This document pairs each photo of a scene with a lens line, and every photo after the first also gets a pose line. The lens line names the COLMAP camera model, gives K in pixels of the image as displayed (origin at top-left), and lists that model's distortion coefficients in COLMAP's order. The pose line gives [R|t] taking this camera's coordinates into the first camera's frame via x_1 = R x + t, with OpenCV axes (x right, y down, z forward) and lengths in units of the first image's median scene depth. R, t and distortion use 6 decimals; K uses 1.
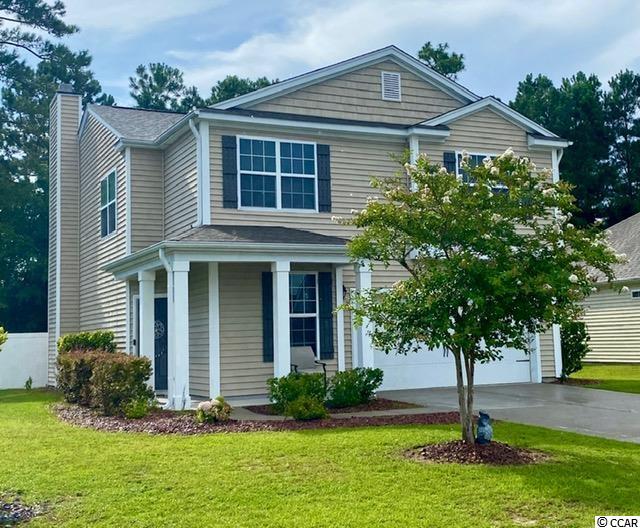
lens RADIAL K [[866.1, 0, 320.5], [0, 866.1, 262.4], [0, 0, 1]] dist [-0.049241, 0.000000]
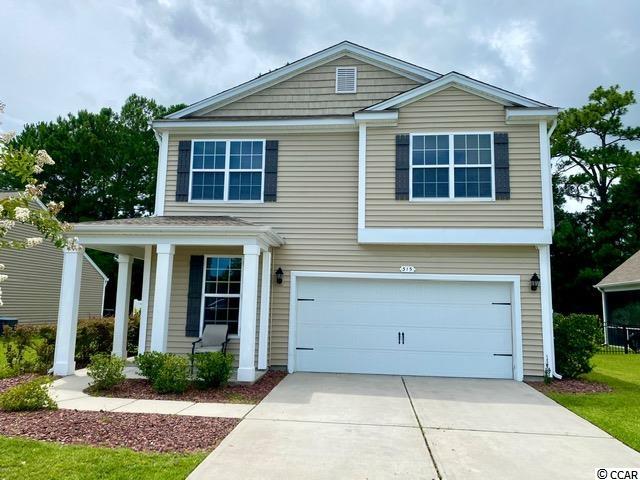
lens RADIAL K [[483.1, 0, 321.9], [0, 483.1, 244.7], [0, 0, 1]] dist [-0.014696, 0.020406]
pose [[0.853632, -0.016897, -0.520603, 0.377546], [-0.000639, 0.999439, -0.033486, 0.016970], [0.520877, 0.028918, 0.853142, 0.516036]]
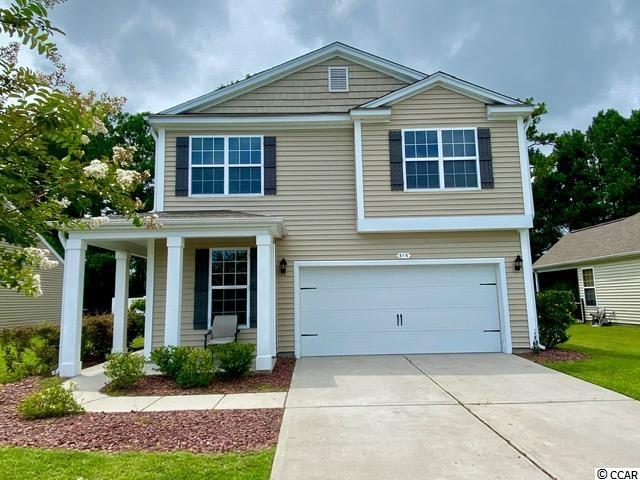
lens RADIAL K [[428.0, 0, 320.8], [0, 428.0, 241.2], [0, 0, 1]] dist [0.008350, -0.015224]
pose [[0.908874, -0.044215, -0.414720, 0.295539], [0.033067, 0.998874, -0.034027, 0.023806], [0.415758, 0.017212, 0.909313, 0.518419]]
